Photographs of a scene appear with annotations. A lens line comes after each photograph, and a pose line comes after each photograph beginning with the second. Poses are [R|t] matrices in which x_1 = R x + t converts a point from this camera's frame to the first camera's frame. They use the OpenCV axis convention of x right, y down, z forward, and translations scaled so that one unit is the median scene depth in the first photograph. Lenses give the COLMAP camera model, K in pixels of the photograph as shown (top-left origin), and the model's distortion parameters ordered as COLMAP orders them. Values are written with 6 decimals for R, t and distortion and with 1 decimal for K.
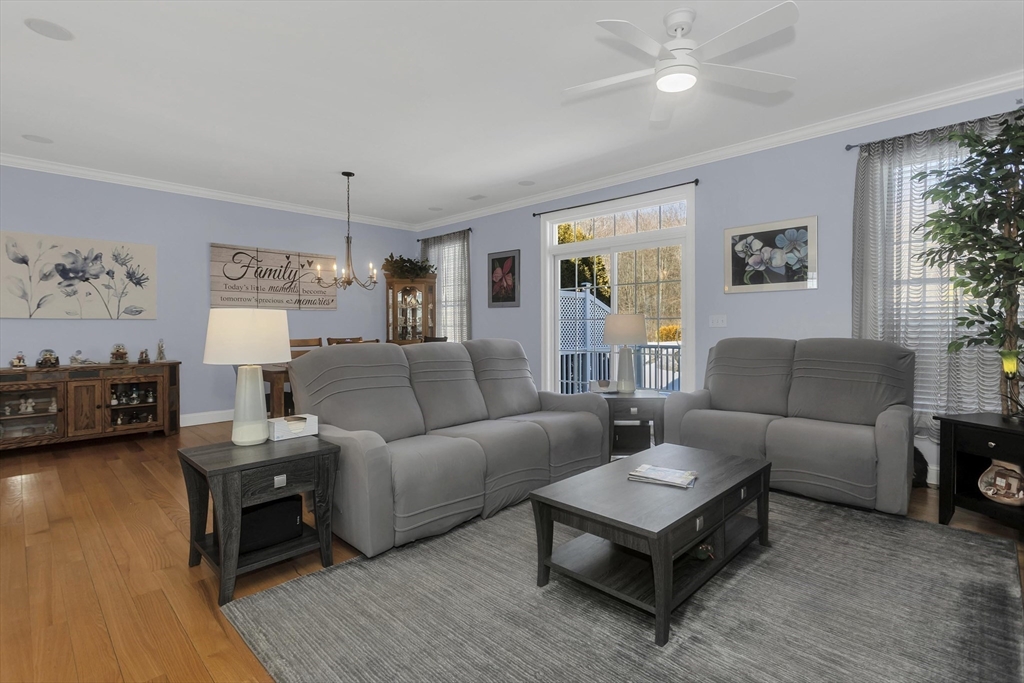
lens RADIAL K [[489.4, 0, 518.7], [0, 489.4, 338.5], [0, 0, 1]] dist [-0.039727, 0.020393]
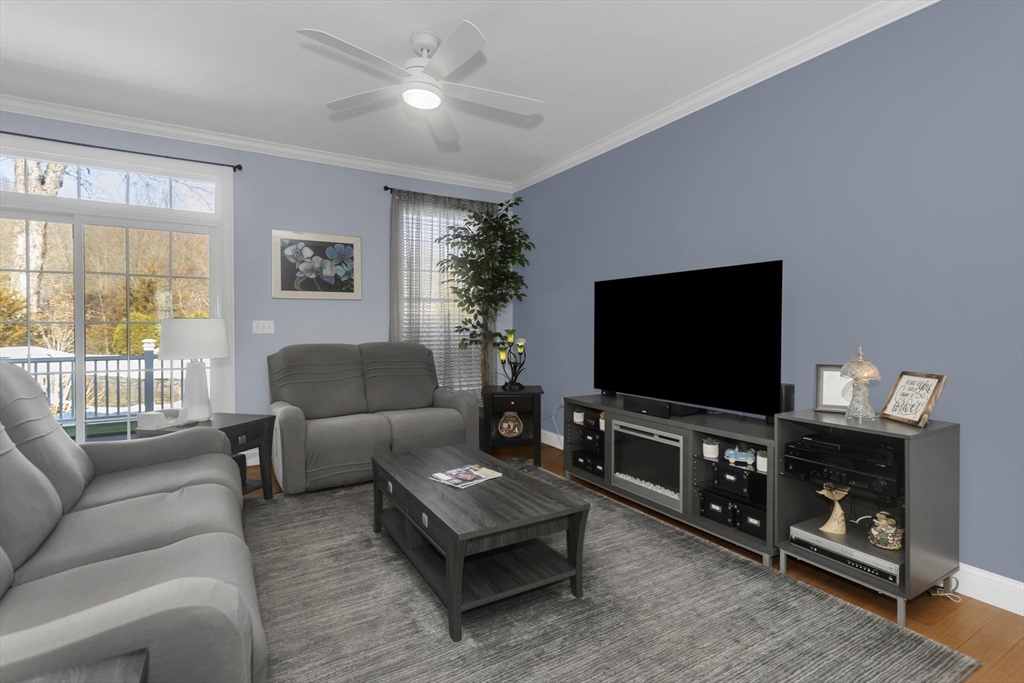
lens RADIAL K [[471.9, 0, 512.1], [0, 471.9, 339.1], [0, 0, 1]] dist [-0.000758, -0.000700]
pose [[0.268607, -0.020293, 0.963036, -0.346298], [0.024282, 0.999603, 0.014291, -0.015356], [-0.962944, 0.019546, 0.268993, 0.321781]]
